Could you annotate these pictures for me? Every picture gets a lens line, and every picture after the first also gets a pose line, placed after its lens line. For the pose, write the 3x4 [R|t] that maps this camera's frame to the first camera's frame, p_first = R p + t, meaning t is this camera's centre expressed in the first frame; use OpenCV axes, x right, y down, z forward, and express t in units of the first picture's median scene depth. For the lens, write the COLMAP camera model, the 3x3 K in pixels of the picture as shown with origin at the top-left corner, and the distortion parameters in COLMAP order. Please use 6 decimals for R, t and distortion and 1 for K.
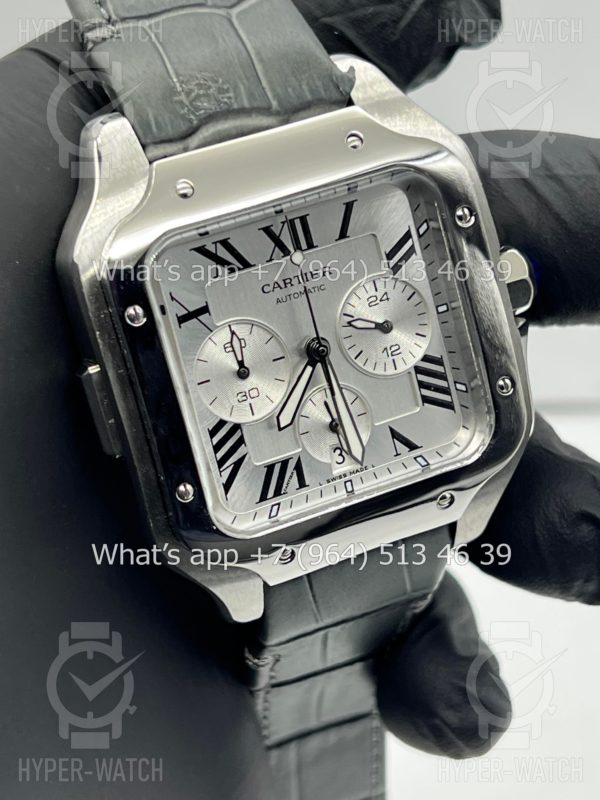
lens RADIAL K [[1877.6, 0, 300.0], [0, 1877.6, 400.0], [0, 0, 1]] dist [0.298253, -0.915761]
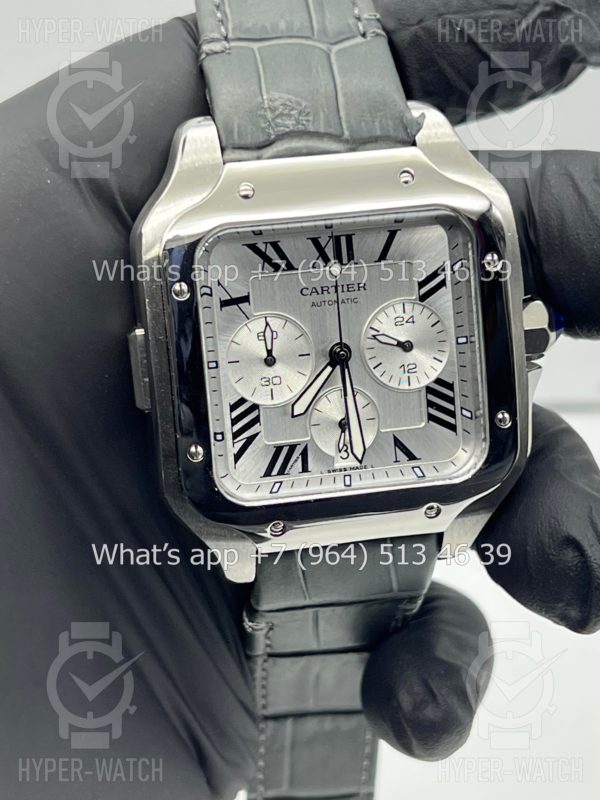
lens RADIAL K [[1877.6, 0, 300.0], [0, 1877.6, 400.0], [0, 0, 1]] dist [0.298253, -0.915761]
pose [[0.972498, 0.192325, -0.131370, 0.137718], [-0.195831, 0.980535, -0.014195, 0.020791], [0.126083, 0.039531, 0.991232, -0.113211]]
